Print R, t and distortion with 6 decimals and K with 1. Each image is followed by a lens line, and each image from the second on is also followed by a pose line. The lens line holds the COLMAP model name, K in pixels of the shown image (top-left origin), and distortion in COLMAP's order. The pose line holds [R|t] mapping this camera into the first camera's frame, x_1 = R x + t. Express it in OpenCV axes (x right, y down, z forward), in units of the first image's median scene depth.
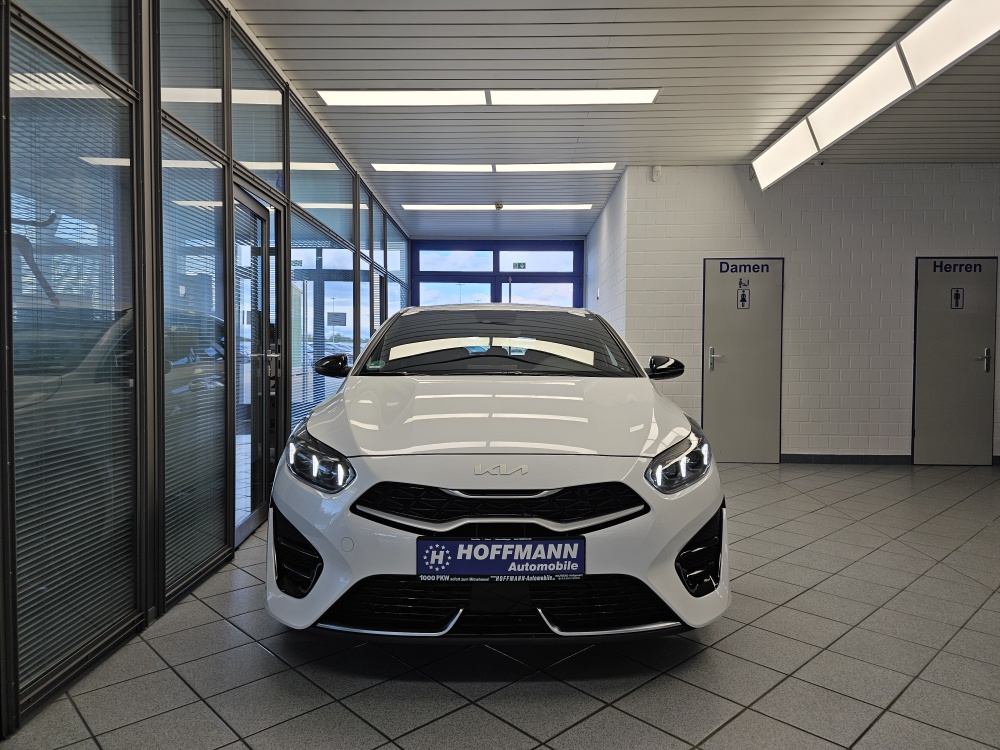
lens RADIAL K [[683.6, 0, 504.4], [0, 683.6, 369.4], [0, 0, 1]] dist [0.082786, -0.087072]
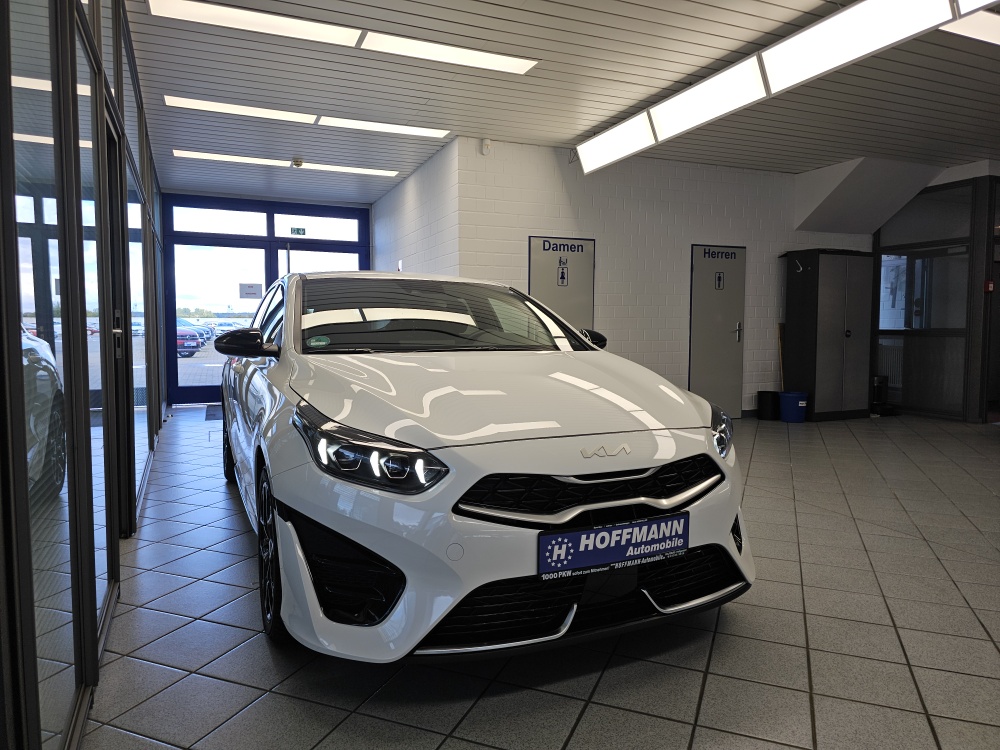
lens RADIAL K [[683.6, 0, 504.4], [0, 683.6, 369.4], [0, 0, 1]] dist [0.082786, -0.087072]
pose [[0.907675, -0.028726, 0.418689, -0.521120], [0.013707, 0.999152, 0.038837, -0.002231], [-0.419450, -0.029512, 0.907299, 0.214159]]
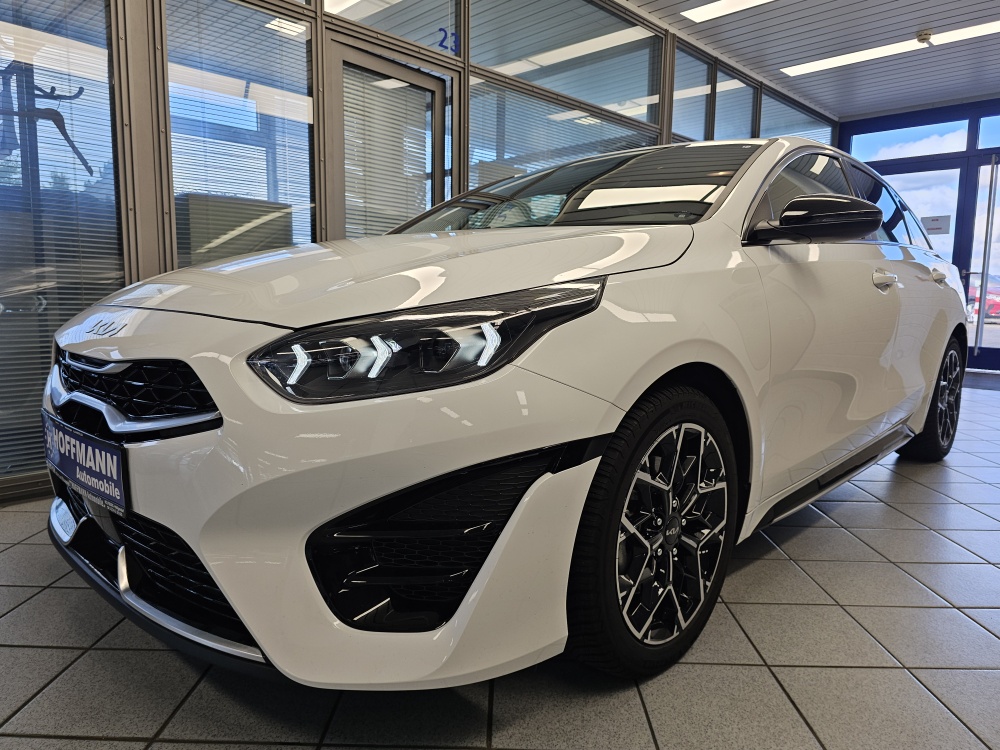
lens RADIAL K [[683.6, 0, 504.4], [0, 683.6, 369.4], [0, 0, 1]] dist [0.082786, -0.087072]
pose [[0.705620, 0.083112, -0.703699, 0.724064], [-0.029976, 0.995710, 0.087542, 0.116739], [0.707956, -0.040677, 0.705084, 0.798416]]
